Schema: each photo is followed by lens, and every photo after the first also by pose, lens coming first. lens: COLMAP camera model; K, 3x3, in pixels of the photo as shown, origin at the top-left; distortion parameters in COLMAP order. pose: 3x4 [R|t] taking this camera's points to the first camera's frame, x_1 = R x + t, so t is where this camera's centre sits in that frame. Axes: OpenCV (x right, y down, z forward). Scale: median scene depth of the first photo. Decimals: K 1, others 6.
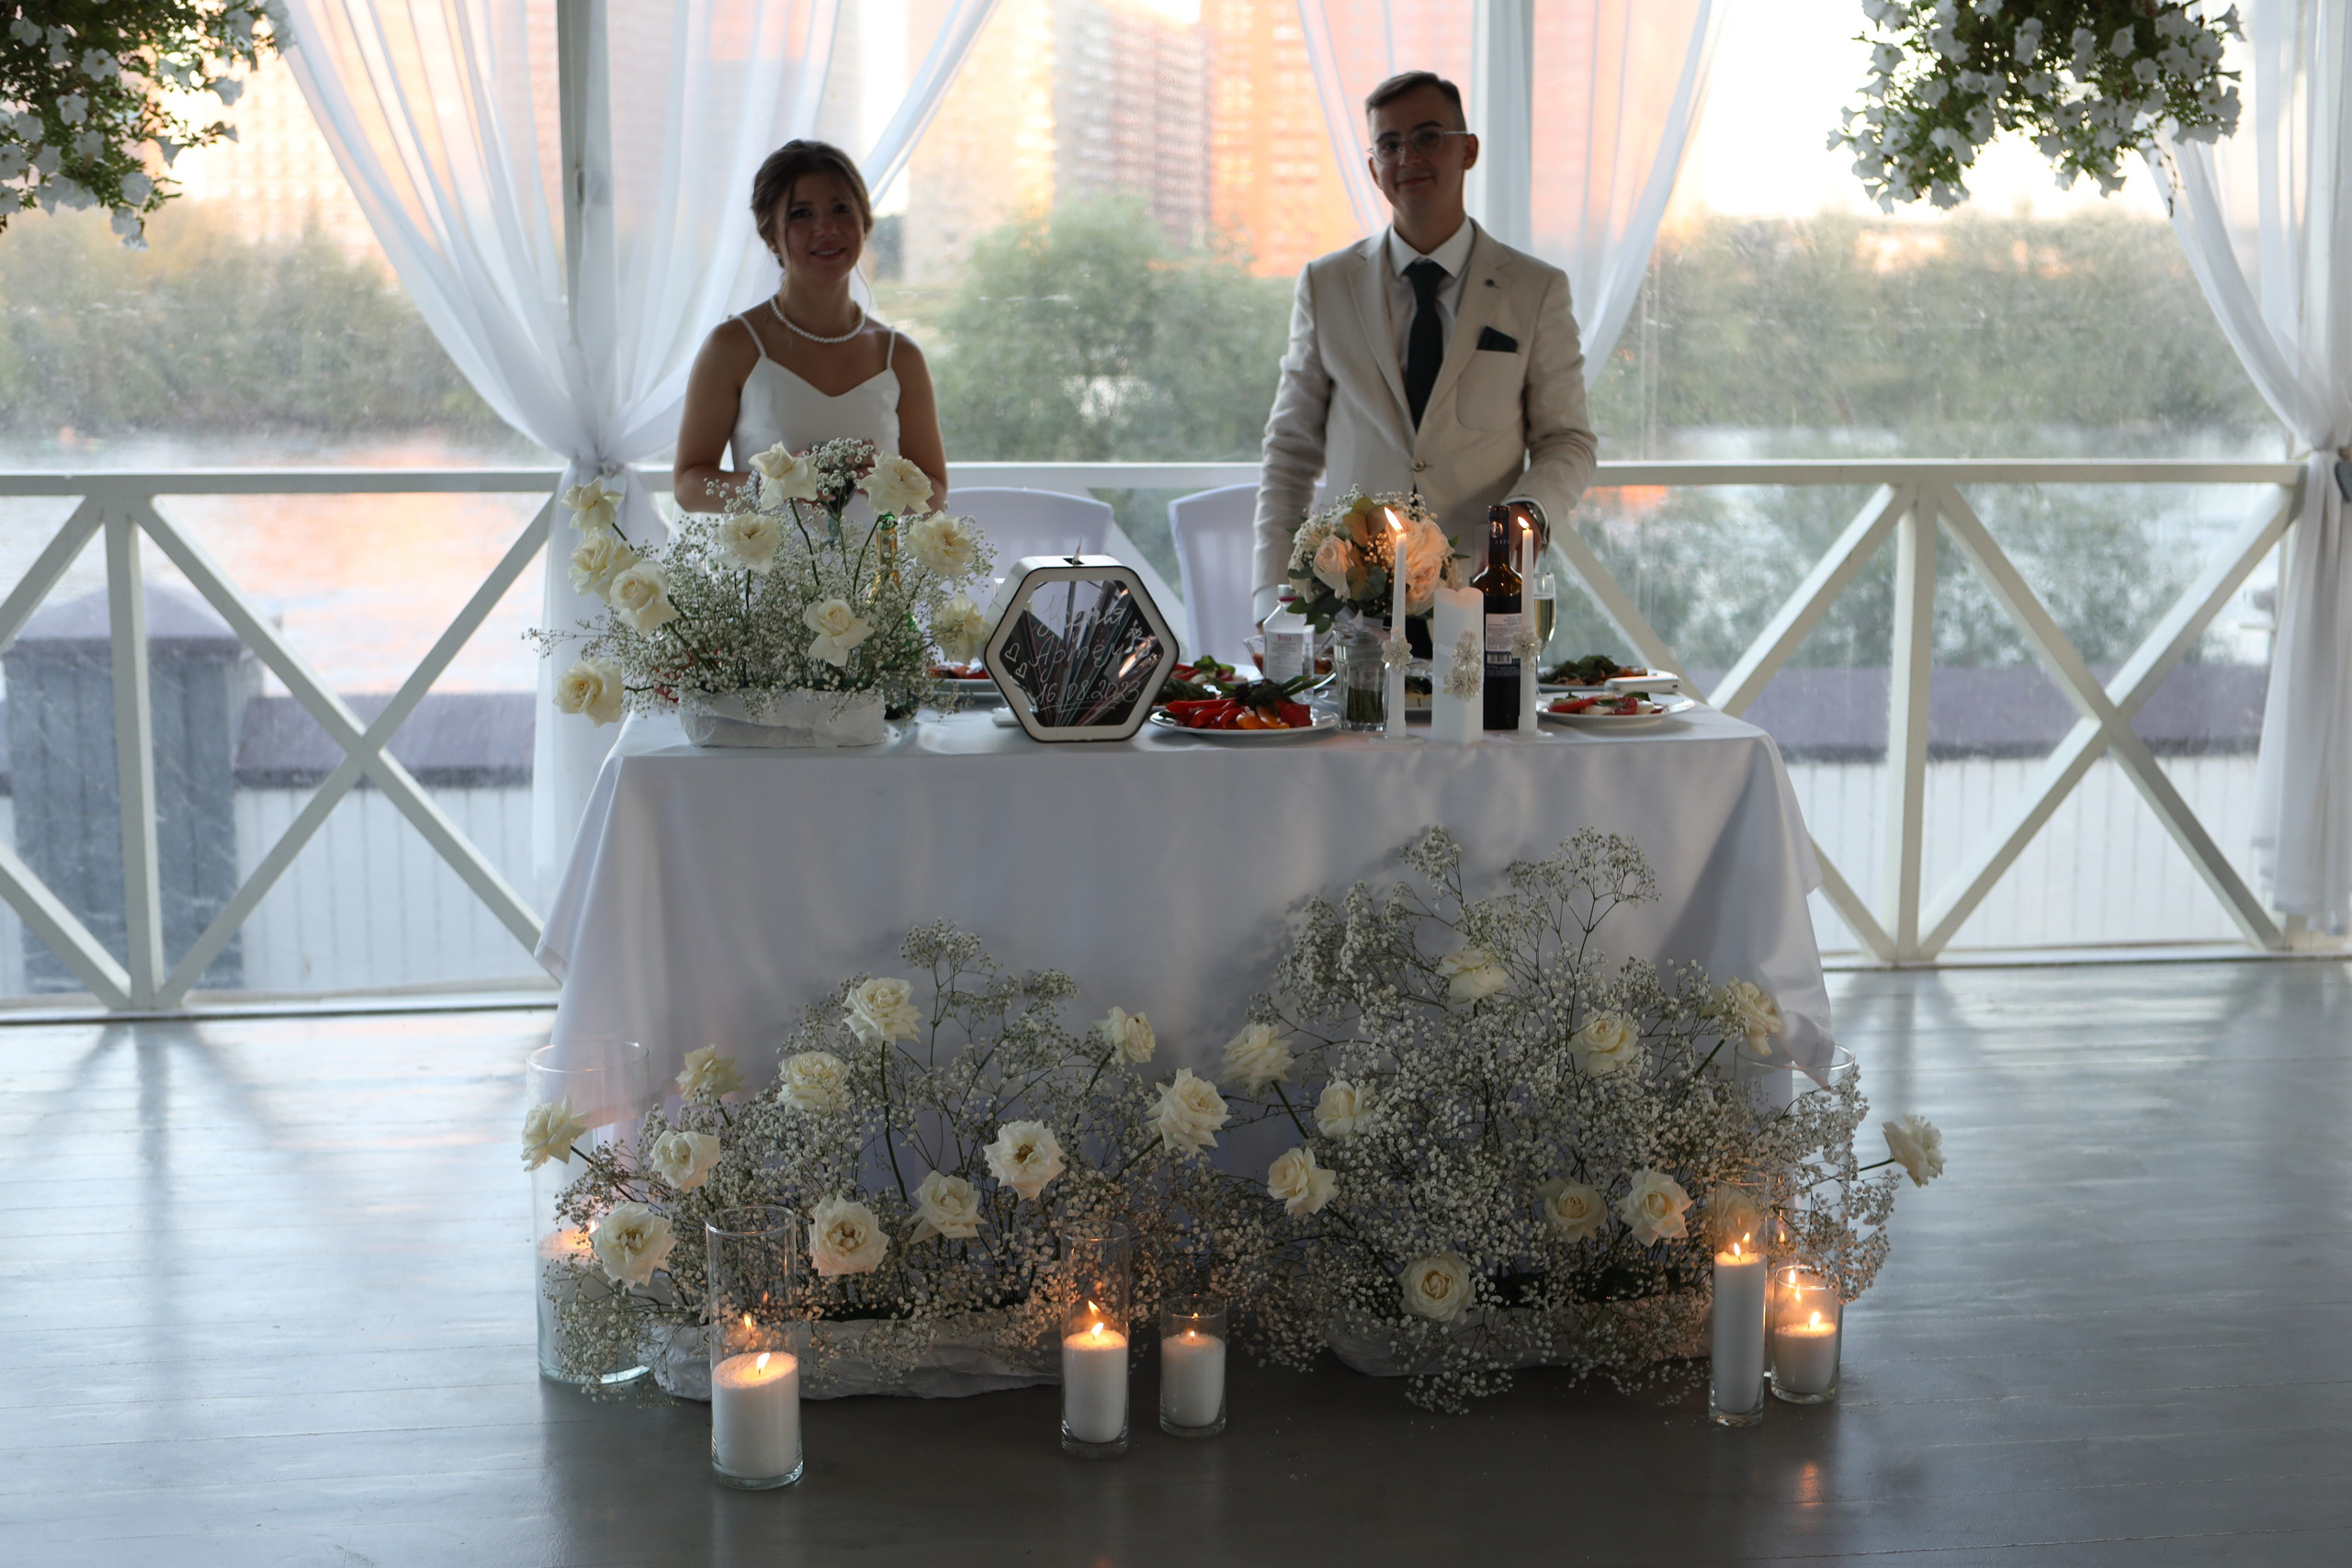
lens RADIAL K [[2990.4, 0, 1176.0], [0, 2990.4, 784.0], [0, 0, 1]] dist [0.104640, -0.938078]
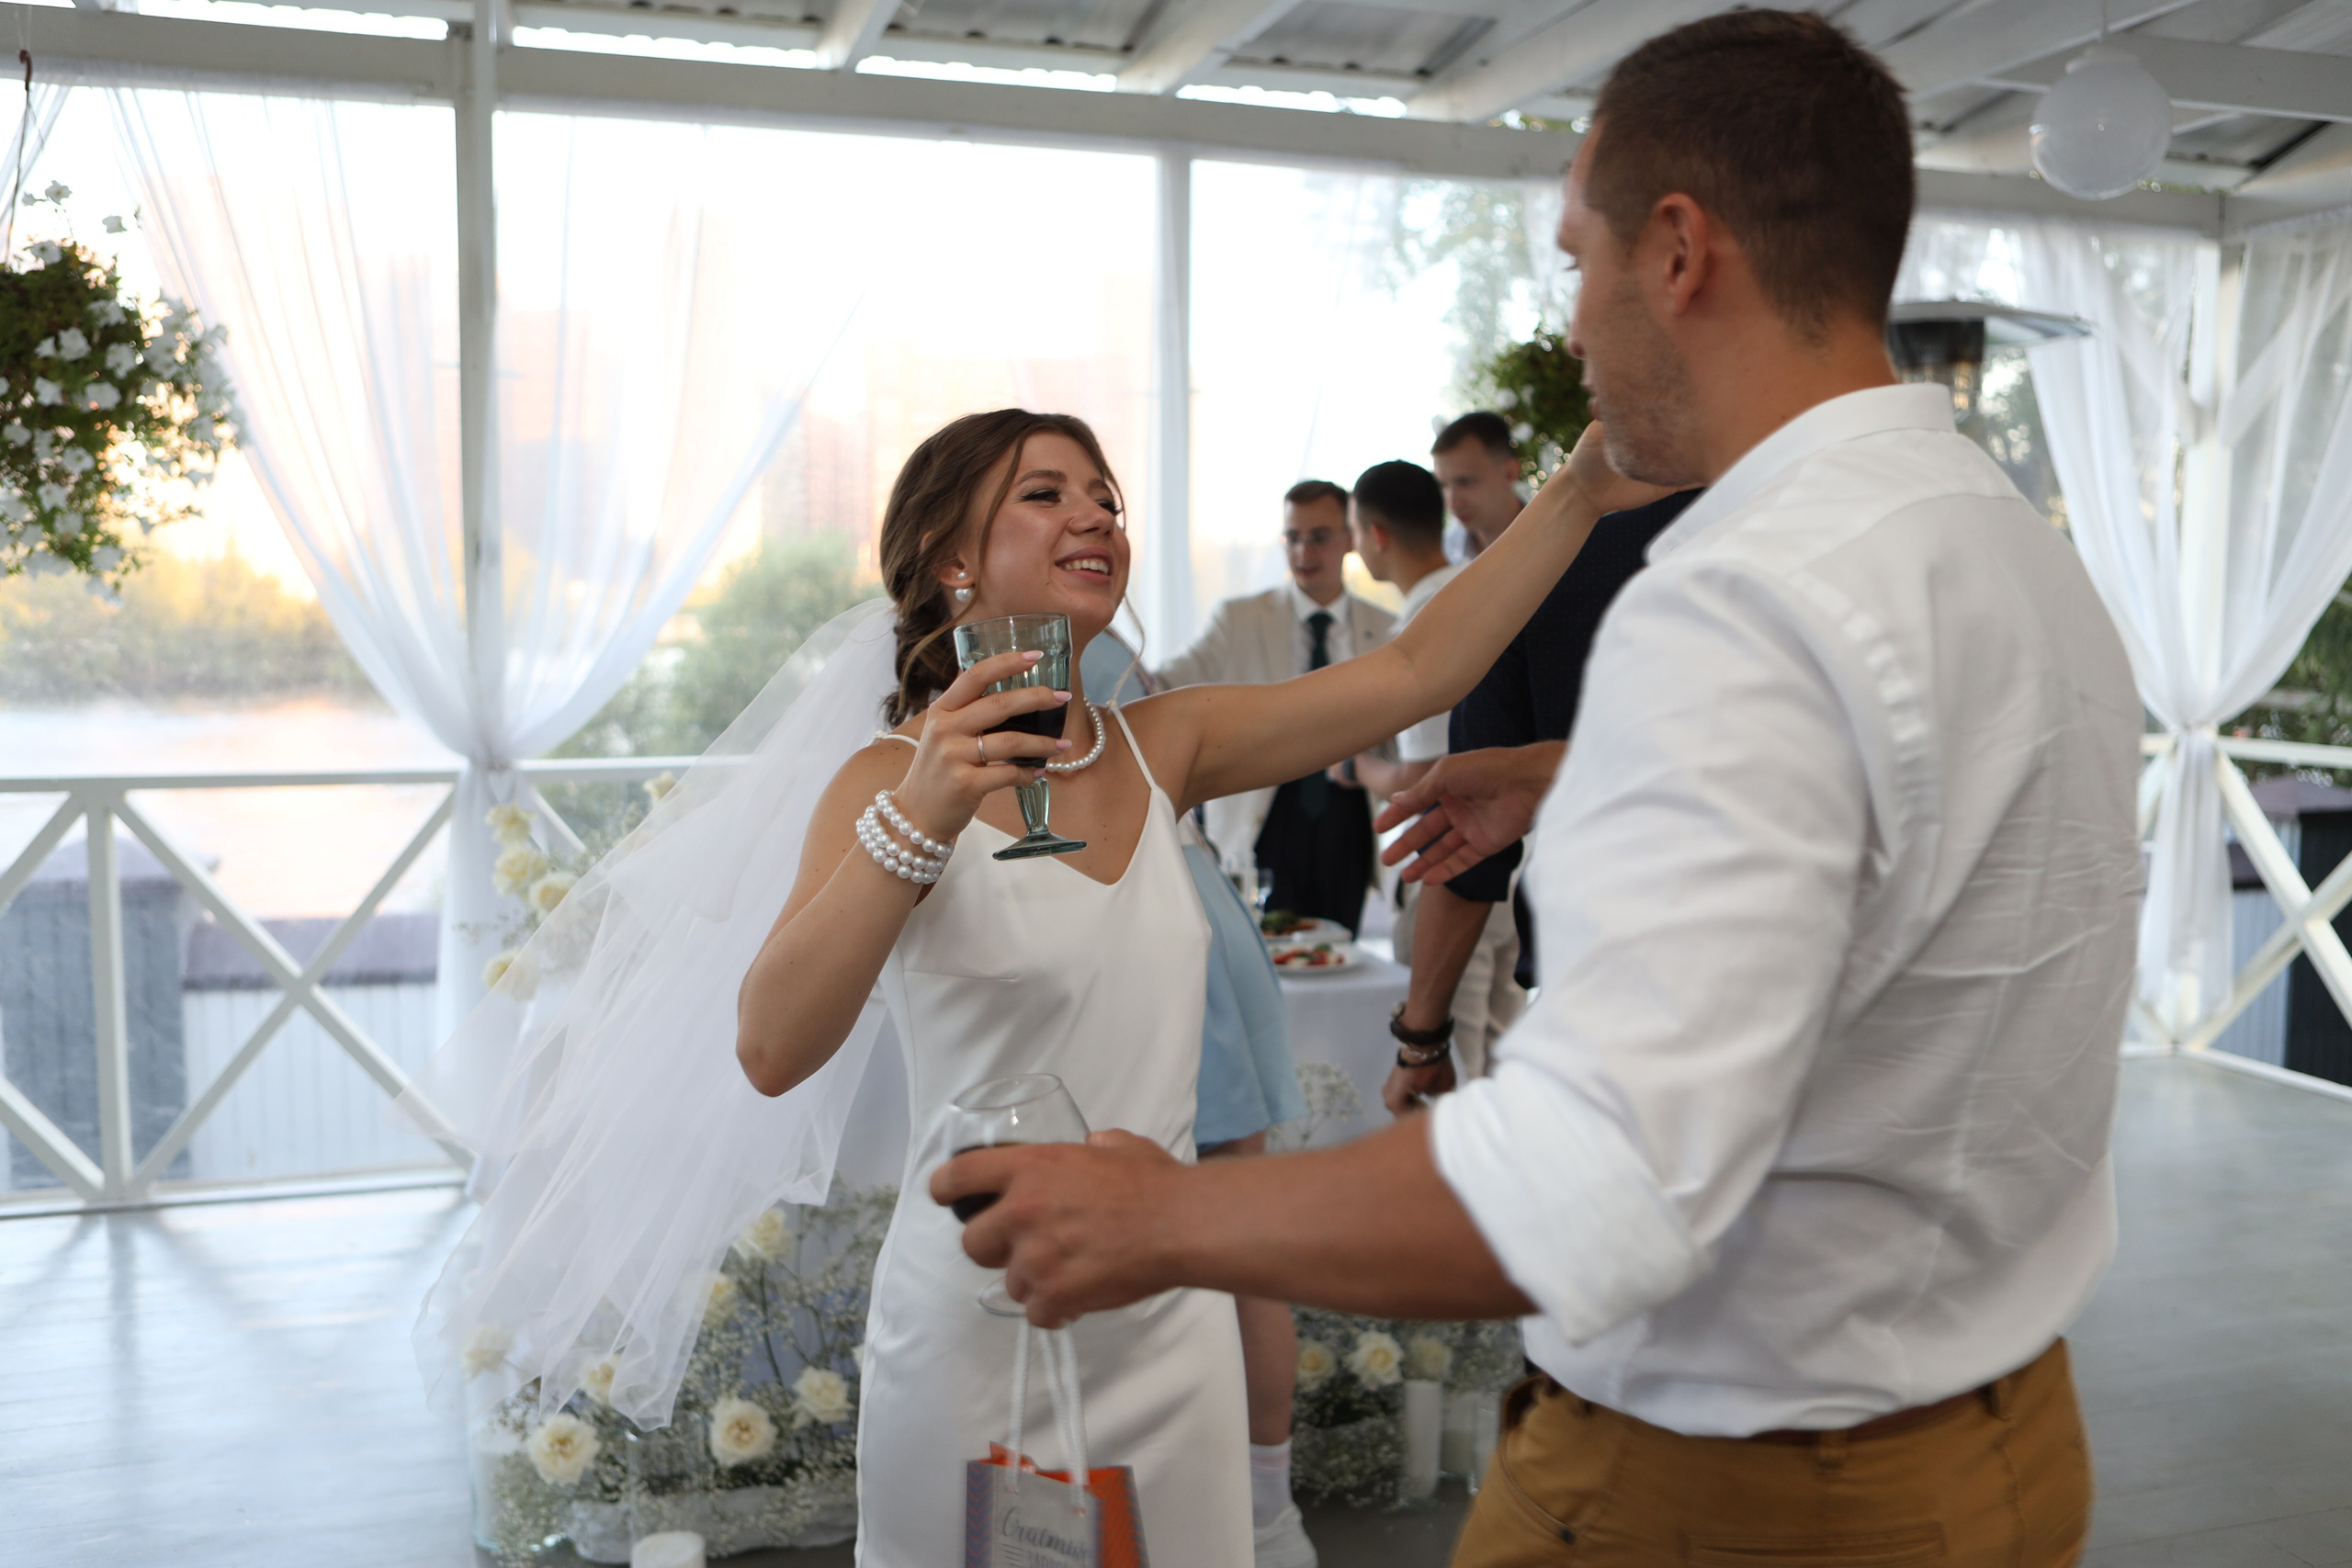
lens RADIAL K [[1946.8, 0, 1176.0], [0, 1946.8, 784.0], [0, 0, 1]] dist [-0.049470, 0.001826]
pose [[0.983736, -0.008108, 0.179436, -0.065167], [0.019380, 0.997940, -0.061152, -0.051537], [-0.178571, 0.063635, 0.981867, 0.158459]]
